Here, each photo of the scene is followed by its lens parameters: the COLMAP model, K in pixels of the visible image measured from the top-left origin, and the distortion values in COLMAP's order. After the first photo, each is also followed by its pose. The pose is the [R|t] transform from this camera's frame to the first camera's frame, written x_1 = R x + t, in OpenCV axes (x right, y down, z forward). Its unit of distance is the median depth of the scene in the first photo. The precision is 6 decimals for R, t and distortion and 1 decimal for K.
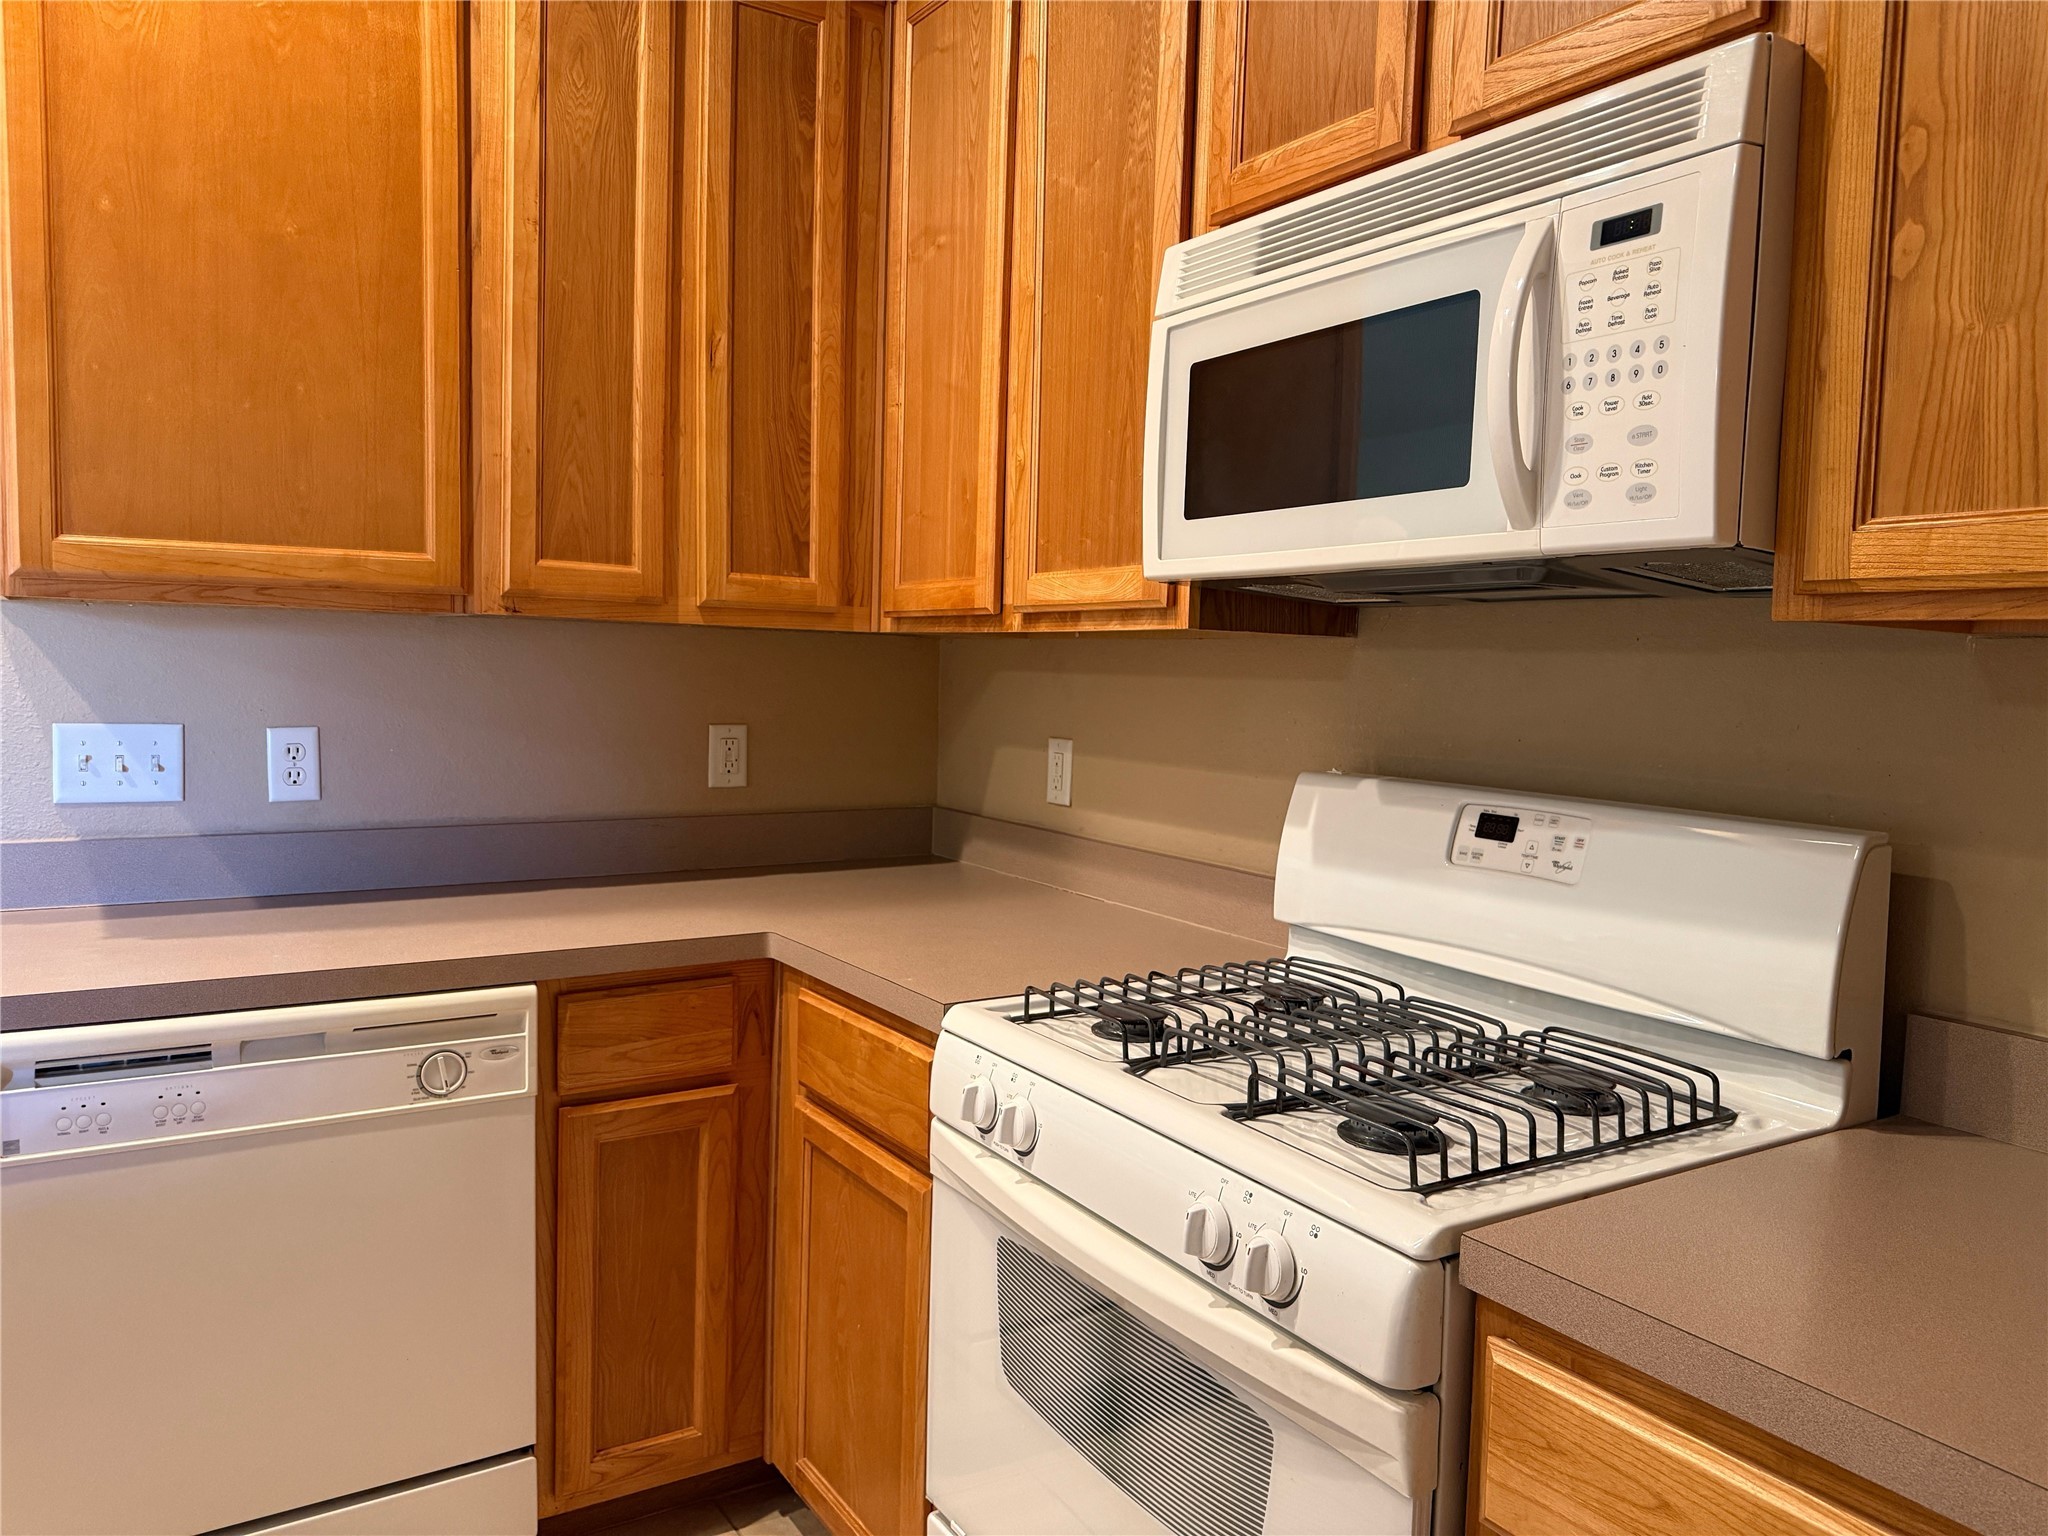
lens RADIAL K [[1444.2, 0, 1024.9], [0, 1444.2, 781.0], [0, 0, 1]] dist [0.077345, -0.113441]
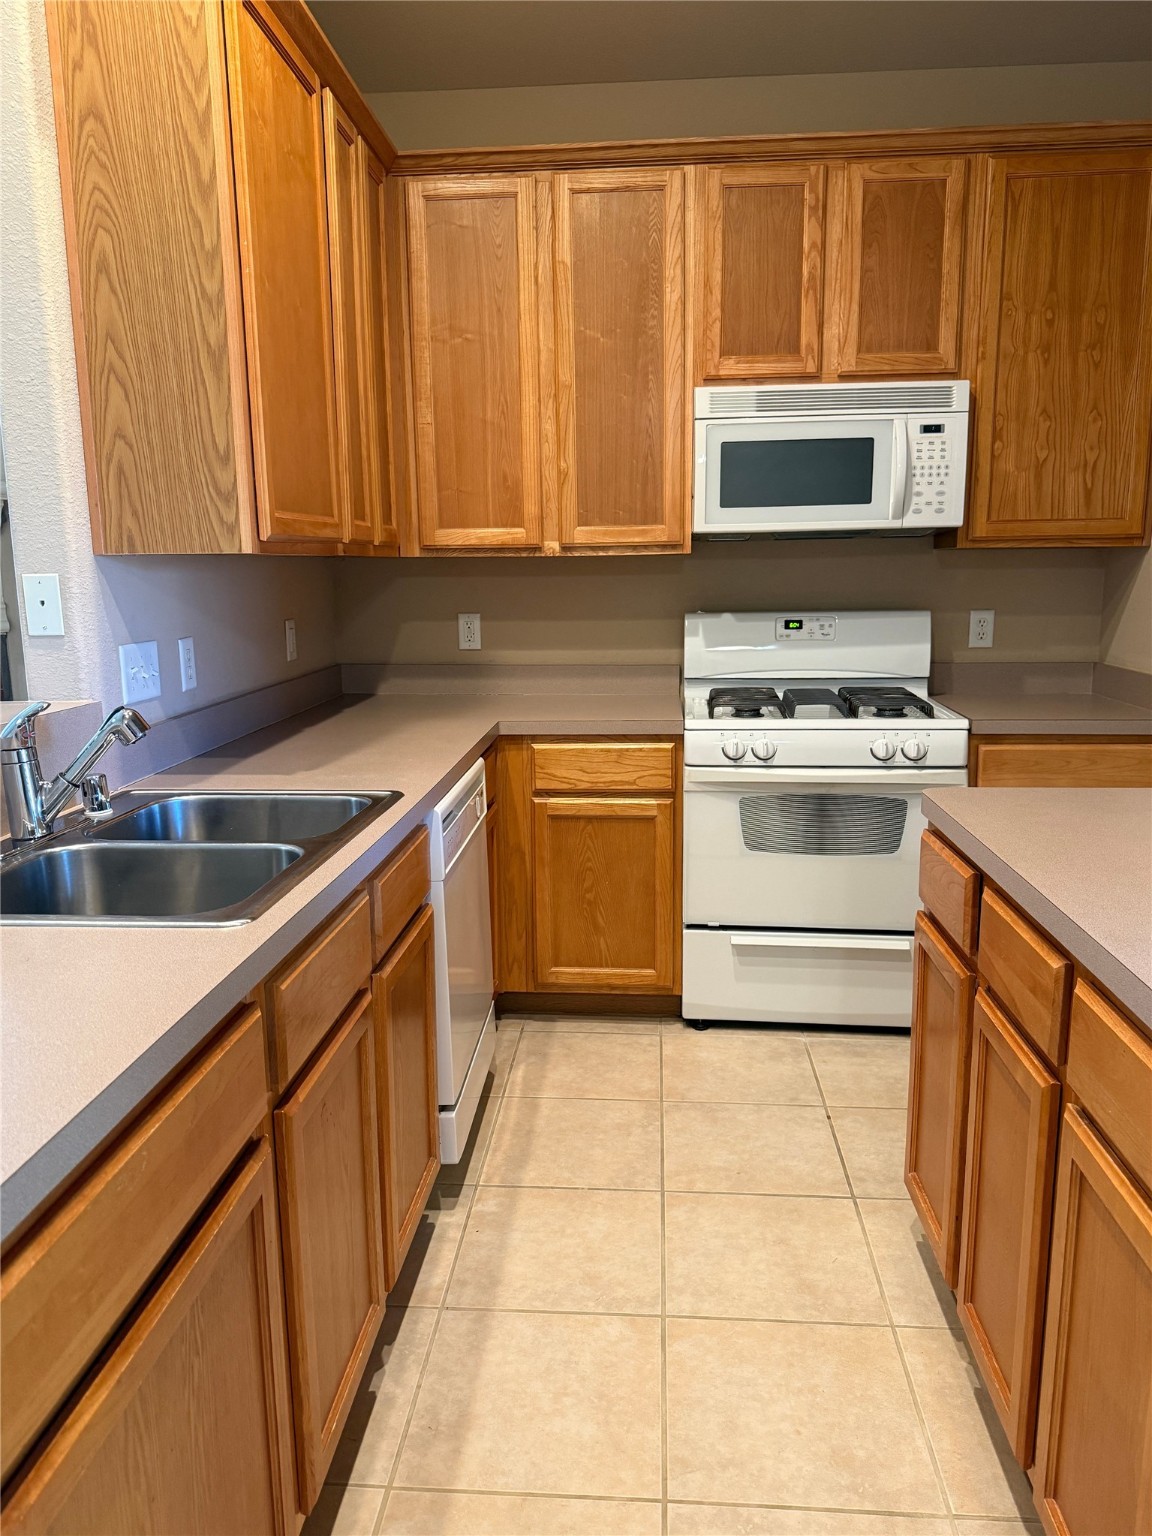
lens RADIAL K [[1083.1, 0, 576.0], [0, 1083.1, 768.0], [0, 0, 1]] dist [0.077345, -0.113441]
pose [[0.598846, -0.180233, 0.780320, -1.577829], [0.093063, 0.983407, 0.155721, -0.060007], [-0.795438, -0.020634, 0.605683, 0.084807]]
